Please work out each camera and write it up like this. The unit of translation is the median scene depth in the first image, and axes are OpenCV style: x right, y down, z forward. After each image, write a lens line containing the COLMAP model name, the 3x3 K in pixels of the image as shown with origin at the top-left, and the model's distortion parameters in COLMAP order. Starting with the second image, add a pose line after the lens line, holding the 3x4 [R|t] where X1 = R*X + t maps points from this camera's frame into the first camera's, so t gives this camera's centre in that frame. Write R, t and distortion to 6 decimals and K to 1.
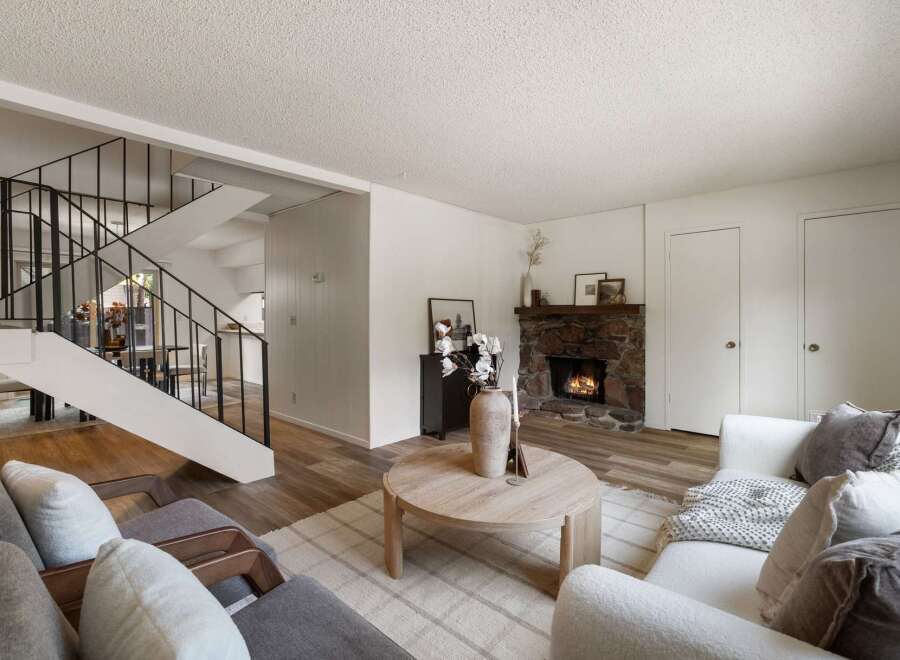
lens RADIAL K [[425.2, 0, 445.1], [0, 425.2, 315.2], [0, 0, 1]] dist [0.000674, 0.000422]
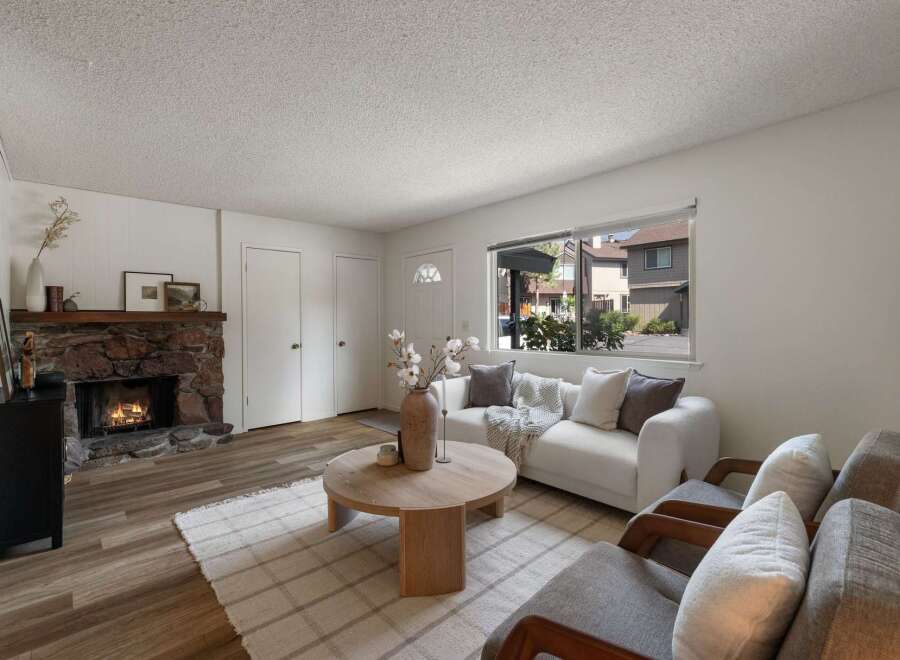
lens RADIAL K [[425.2, 0, 445.1], [0, 425.2, 315.2], [0, 0, 1]] dist [0.000674, 0.000422]
pose [[0.106799, 0.011471, 0.994214, -0.442826], [0.008134, 0.999890, -0.012411, -0.001221], [-0.994247, 0.009413, 0.106694, 0.371300]]
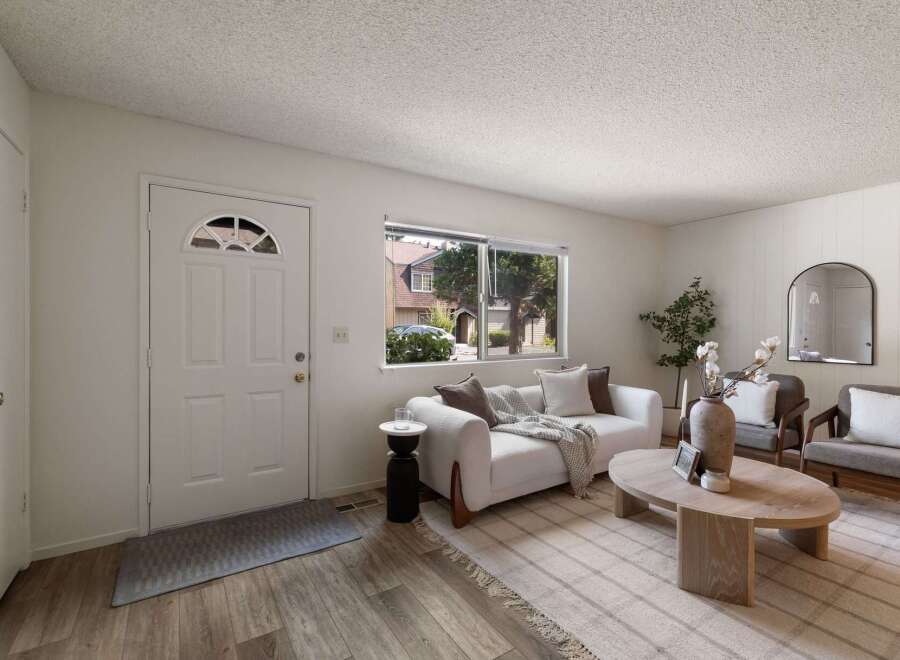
lens RADIAL K [[427.1, 0, 460.4], [0, 427.1, 324.5], [0, 0, 1]] dist [0.000879, 0.000144]
pose [[-0.964430, -0.003571, 0.264313, 0.196161], [-0.003833, 0.999993, -0.000475, -0.003180], [-0.264310, -0.001471, -0.964437, 0.999502]]
